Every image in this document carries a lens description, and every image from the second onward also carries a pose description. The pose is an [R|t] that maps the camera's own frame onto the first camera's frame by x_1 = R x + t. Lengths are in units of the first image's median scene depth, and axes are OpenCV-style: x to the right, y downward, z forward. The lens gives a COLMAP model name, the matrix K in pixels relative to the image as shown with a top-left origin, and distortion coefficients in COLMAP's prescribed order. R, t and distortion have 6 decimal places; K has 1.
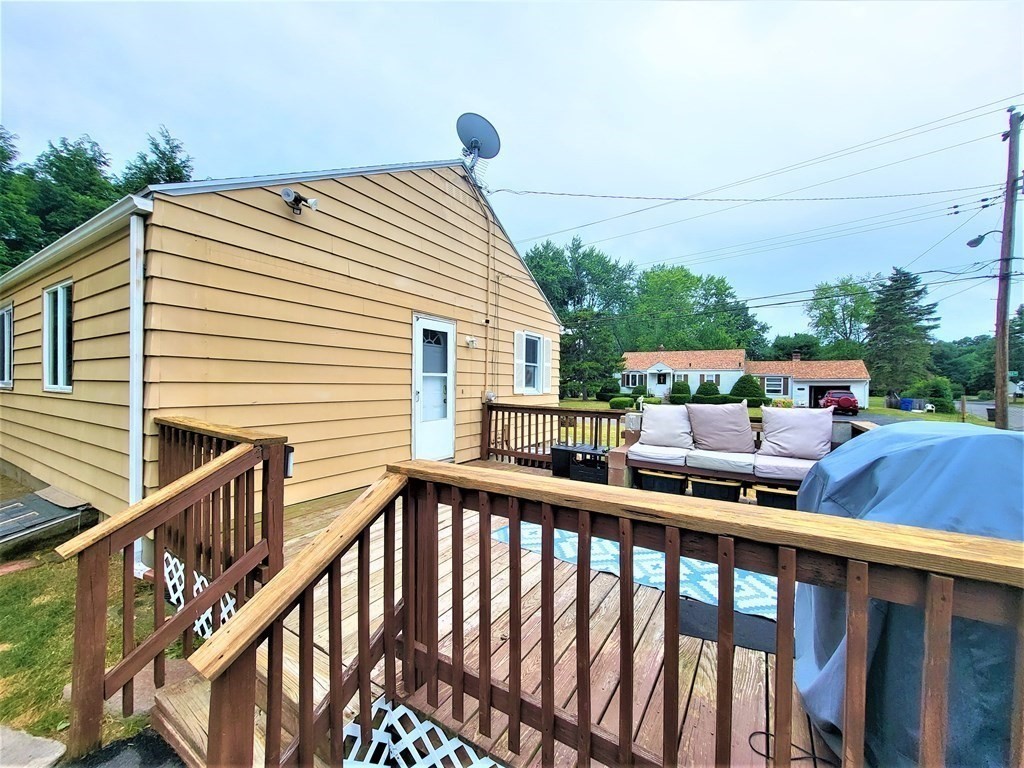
lens RADIAL K [[402.9, 0, 511.6], [0, 402.9, 386.9], [0, 0, 1]] dist [-0.002592, -0.000194]
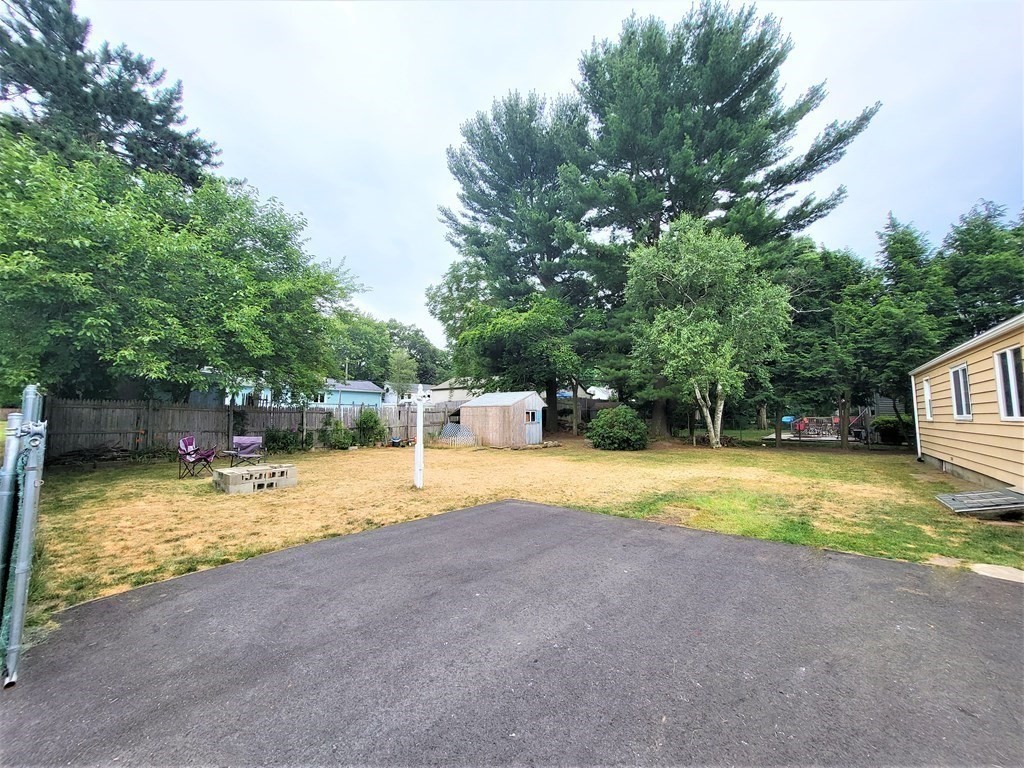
lens RADIAL K [[402.9, 0, 509.8], [0, 402.9, 382.7], [0, 0, 1]] dist [-0.002592, -0.000194]
pose [[-0.109730, -0.097934, -0.989125, 0.304433], [0.003745, 0.995086, -0.098940, 0.006246], [0.993954, -0.014561, -0.108824, -0.384717]]
